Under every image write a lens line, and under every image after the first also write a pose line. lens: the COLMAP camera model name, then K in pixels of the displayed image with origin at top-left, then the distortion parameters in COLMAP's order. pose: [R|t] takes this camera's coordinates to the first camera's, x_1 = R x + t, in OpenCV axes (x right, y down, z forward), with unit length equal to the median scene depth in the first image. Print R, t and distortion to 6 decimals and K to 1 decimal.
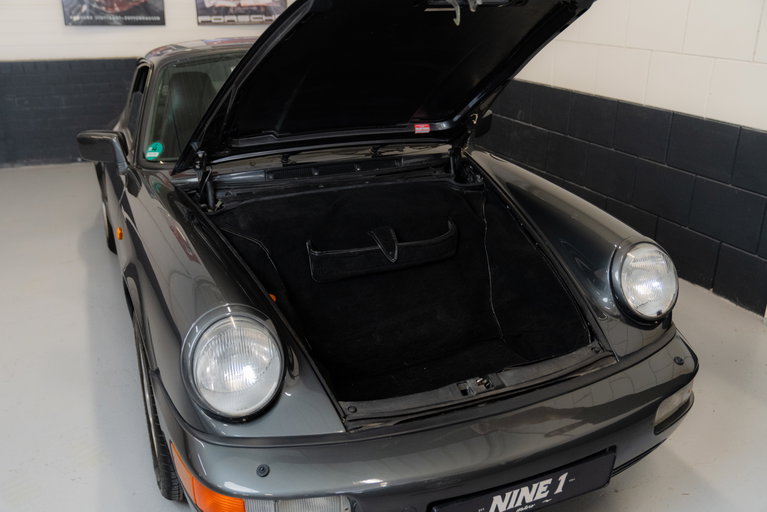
lens RADIAL K [[666.5, 0, 382.4], [0, 666.5, 249.2], [0, 0, 1]] dist [-0.031732, -0.002216]
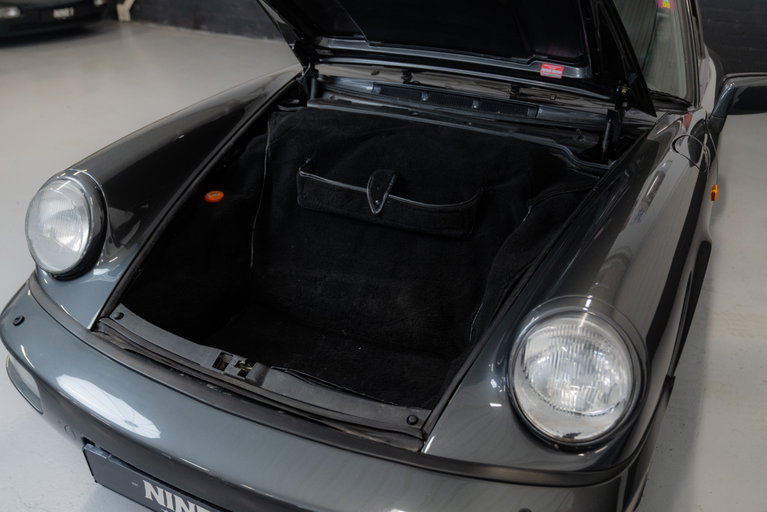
lens RADIAL K [[666.5, 0, 382.8], [0, 666.5, 251.7], [0, 0, 1]] dist [-0.031732, -0.002216]
pose [[0.648432, 0.364410, -0.668387, 0.585507], [-0.296537, 0.929546, 0.219112, -0.119257], [0.701143, 0.056122, 0.710808, 0.430700]]
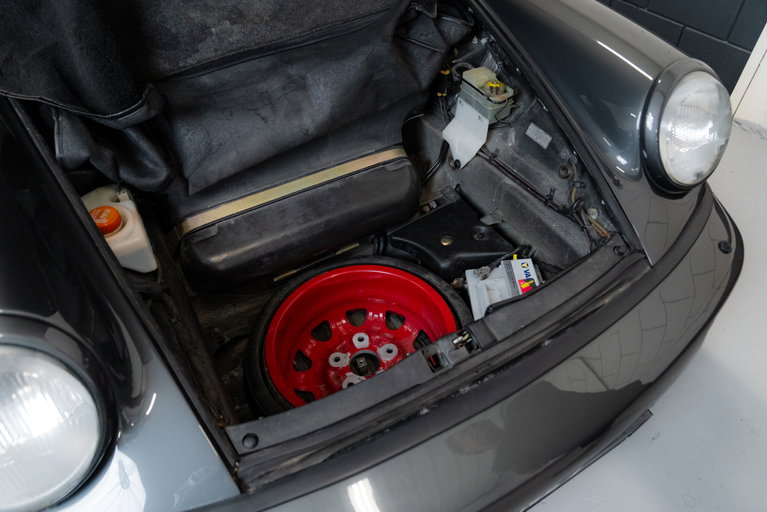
lens RADIAL K [[536.6, 0, 381.6], [0, 536.6, 254.6], [0, 0, 1]] dist [-0.049618, 0.010950]
pose [[0.992349, -0.099037, 0.073721, 0.036622], [0.061308, 0.913570, 0.402035, -0.064793], [-0.107166, -0.394439, 0.912652, 0.459075]]
